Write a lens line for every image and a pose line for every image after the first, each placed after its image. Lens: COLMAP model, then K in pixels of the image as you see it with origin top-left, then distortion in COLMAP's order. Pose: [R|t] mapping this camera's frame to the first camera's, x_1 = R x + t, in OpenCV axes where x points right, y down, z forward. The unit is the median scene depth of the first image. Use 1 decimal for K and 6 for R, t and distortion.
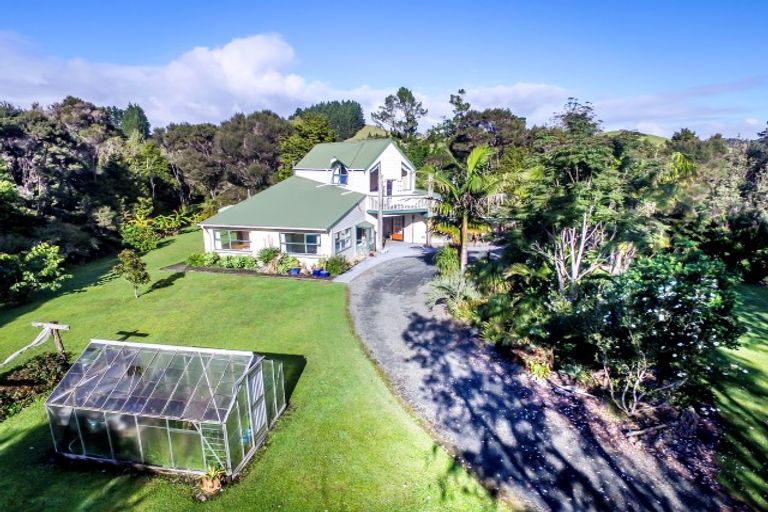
lens RADIAL K [[443.4, 0, 385.1], [0, 443.4, 285.5], [0, 0, 1]] dist [0.005904, 0.003240]
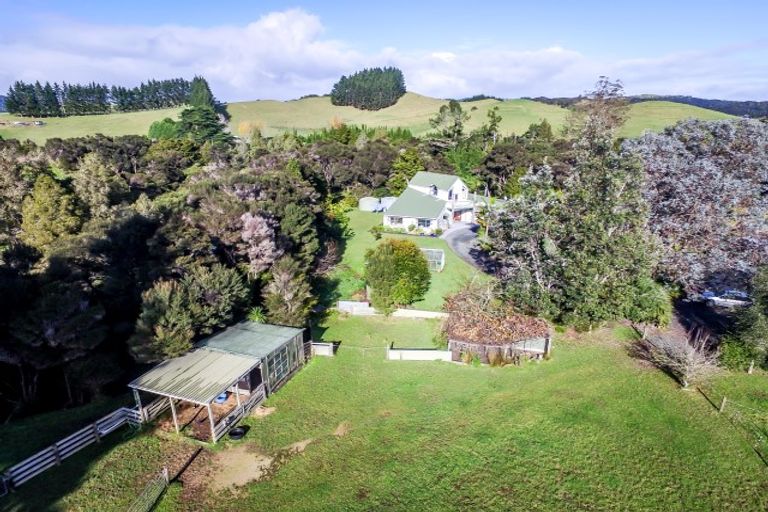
lens RADIAL K [[443.4, 0, 385.1], [0, 443.4, 285.5], [0, 0, 1]] dist [0.005904, 0.003240]
pose [[0.997343, 0.028662, -0.066967, -0.183092], [-0.022847, 0.996031, 0.086029, 0.039479], [0.069167, -0.084270, 0.994039, -1.271249]]
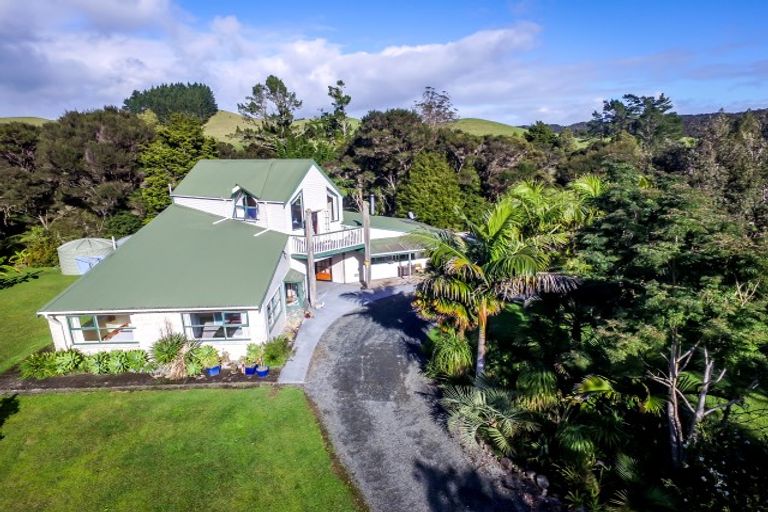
lens RADIAL K [[443.4, 0, 385.1], [0, 443.4, 285.5], [0, 0, 1]] dist [0.005904, 0.003240]
pose [[0.955433, -0.103044, 0.276640, -0.097244], [0.094600, 0.994554, 0.043734, -0.126450], [-0.279640, -0.015614, 0.959978, 0.204503]]
